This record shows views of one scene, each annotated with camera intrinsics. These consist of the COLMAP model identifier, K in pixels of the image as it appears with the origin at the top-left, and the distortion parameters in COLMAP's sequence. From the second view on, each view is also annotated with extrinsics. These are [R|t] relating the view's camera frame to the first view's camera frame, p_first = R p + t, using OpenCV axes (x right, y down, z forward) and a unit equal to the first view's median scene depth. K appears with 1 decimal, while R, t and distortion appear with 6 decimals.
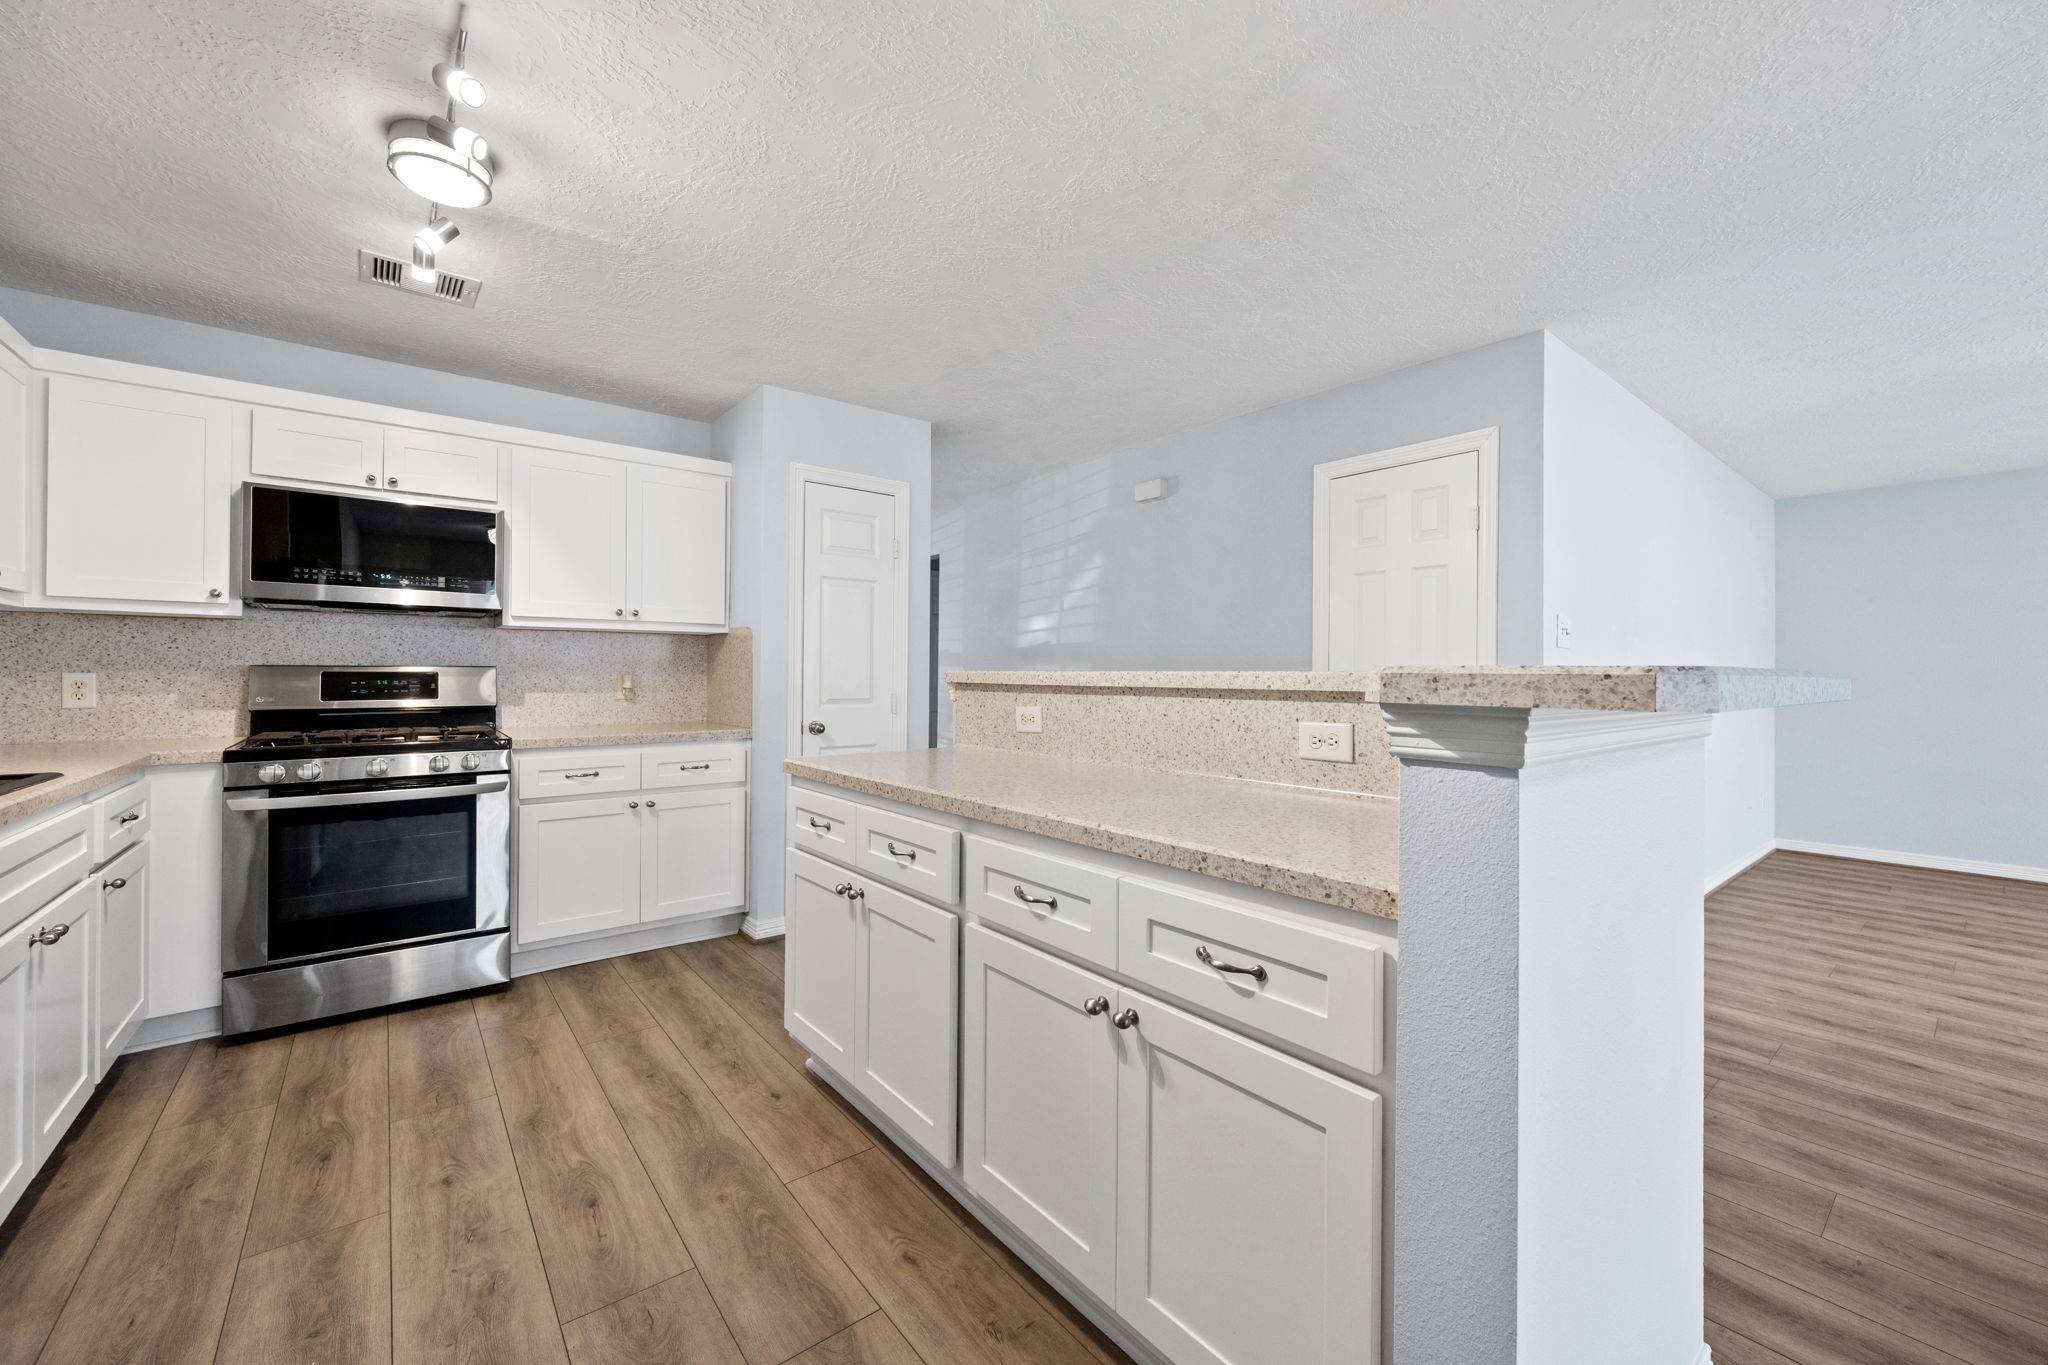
lens RADIAL K [[801.3, 0, 1026.3], [0, 801.3, 670.7], [0, 0, 1]] dist [0.000364, 0.000128]
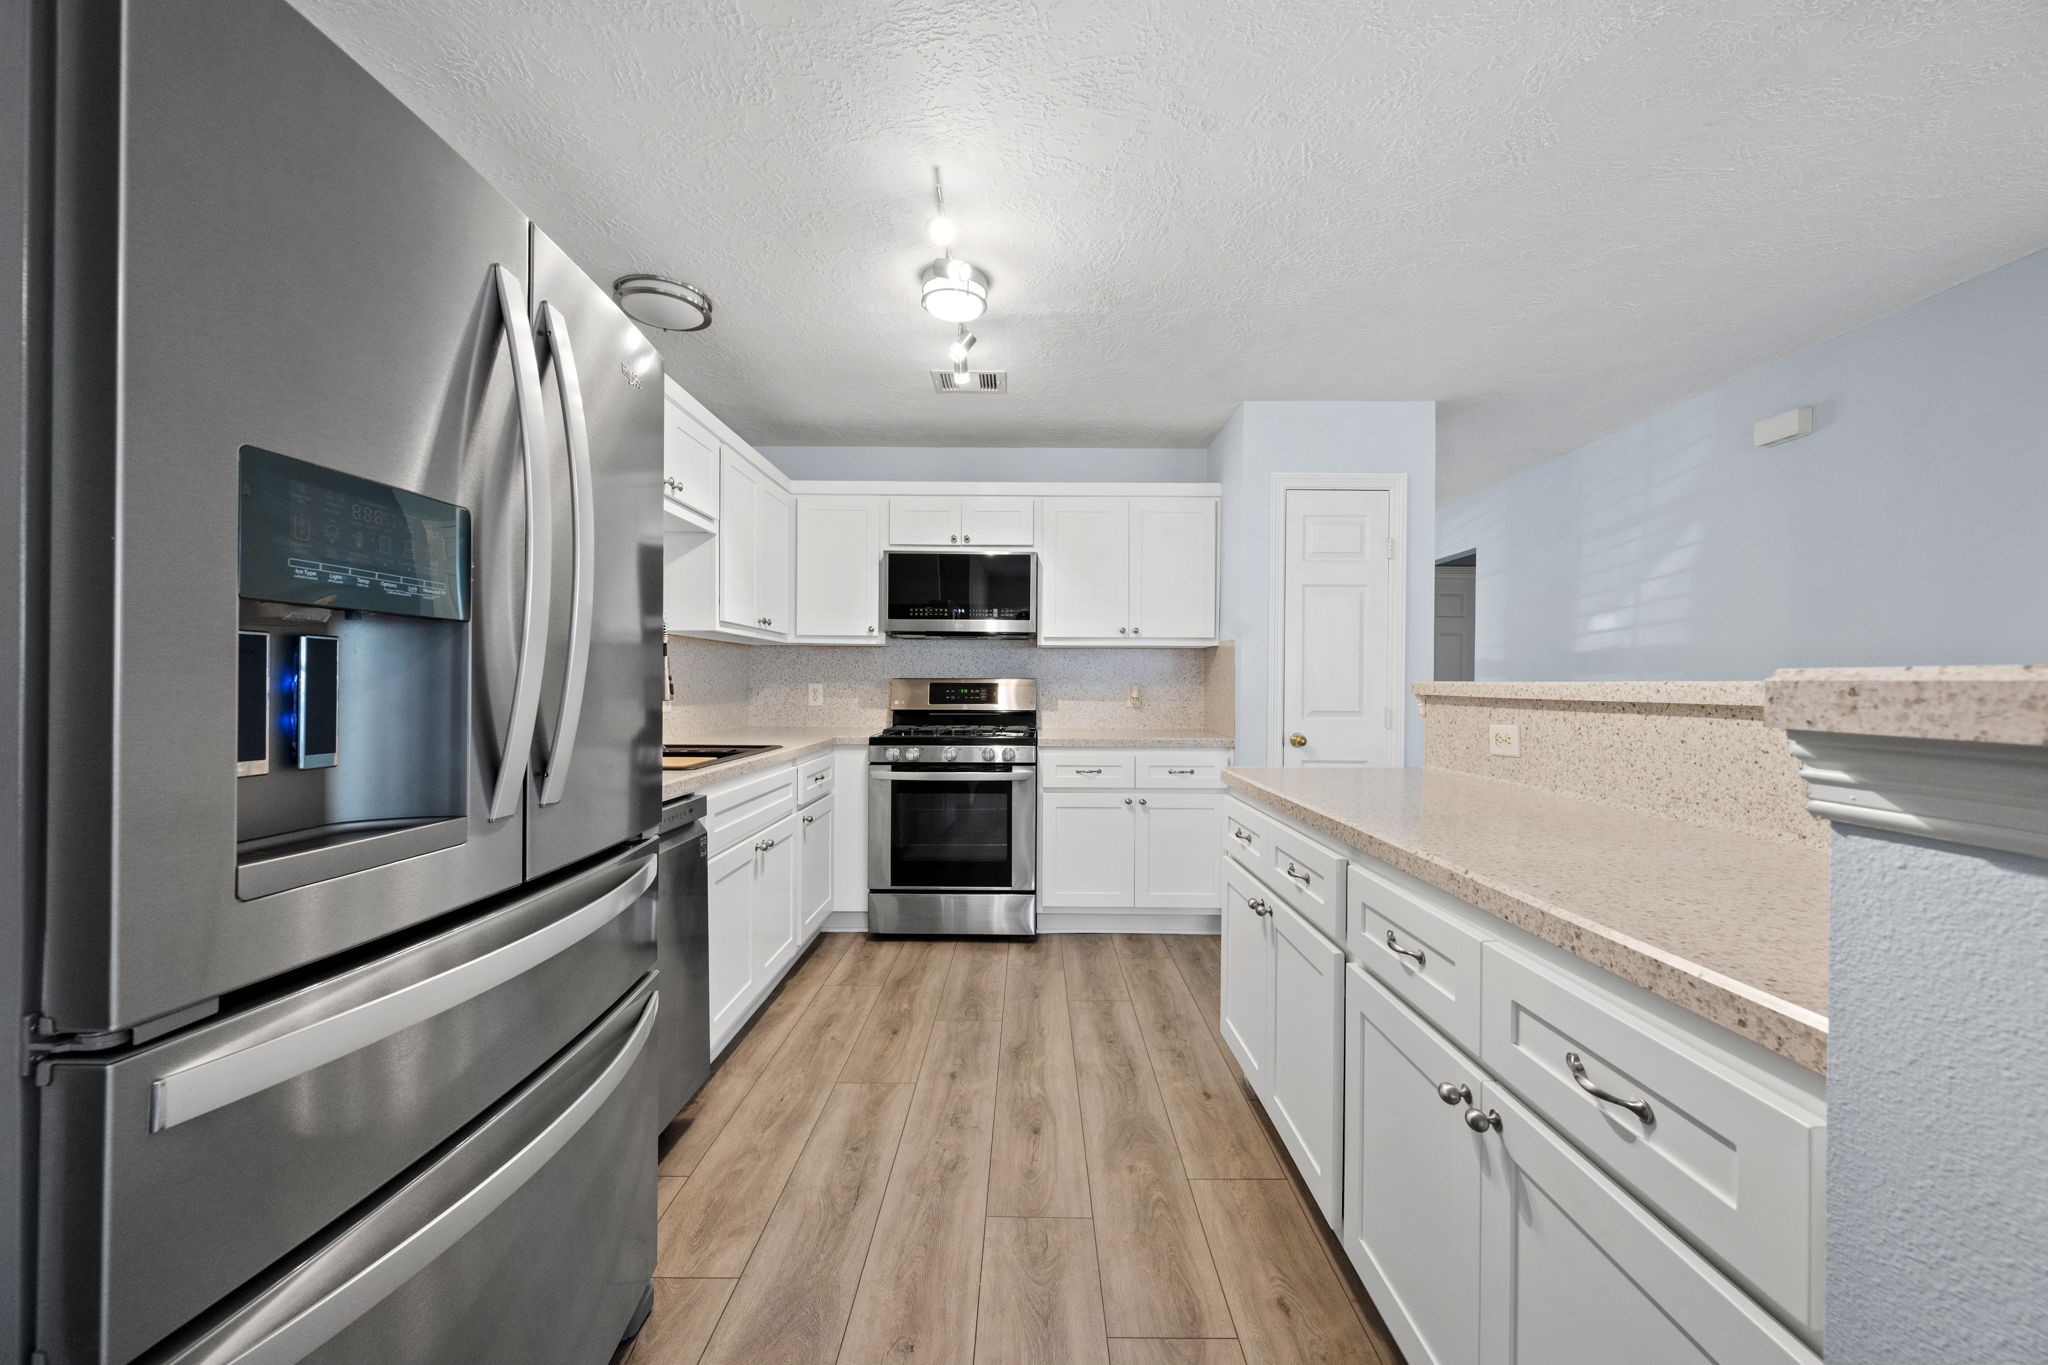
lens RADIAL K [[796.6, 0, 1029.6], [0, 796.6, 682.4], [0, 0, 1]] dist [0.000518, -0.000187]
pose [[0.779301, -0.000665, -0.626649, 0.156834], [0.000424, 1.000000, -0.000533, 0.001792], [0.626649, 0.000150, 0.779301, 0.063038]]
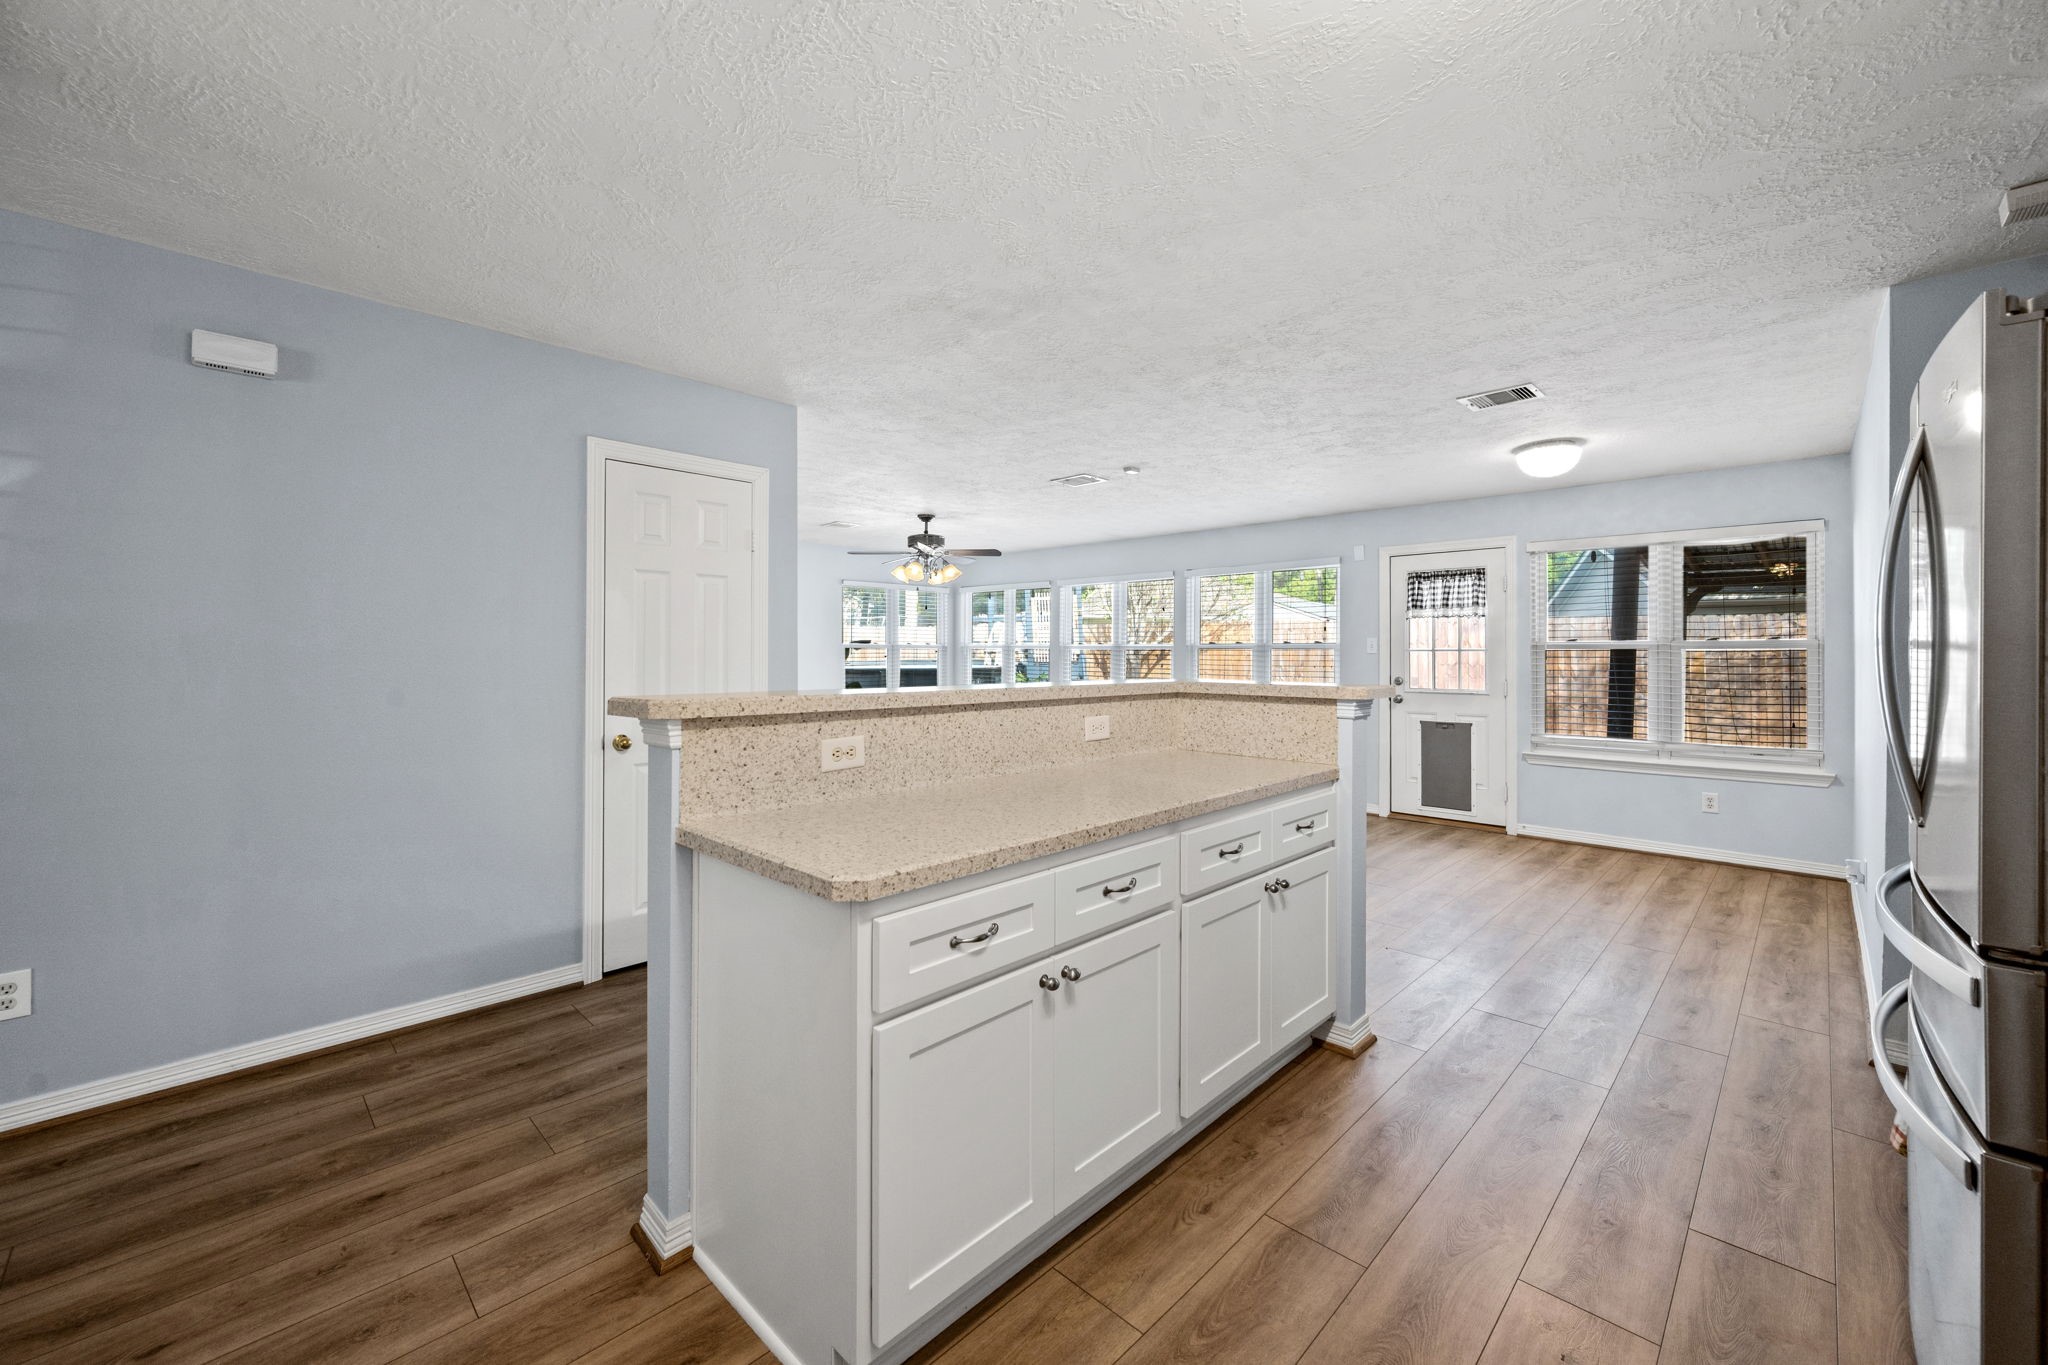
lens RADIAL K [[813.6, 0, 1031.9], [0, 813.6, 656.0], [0, 0, 1]] dist [0.000196, -0.000042]
pose [[-0.119563, -0.009365, 0.992782, -0.954925], [-0.009432, 0.999921, 0.008296, -0.052340], [-0.992782, -0.008372, -0.119642, 1.048450]]
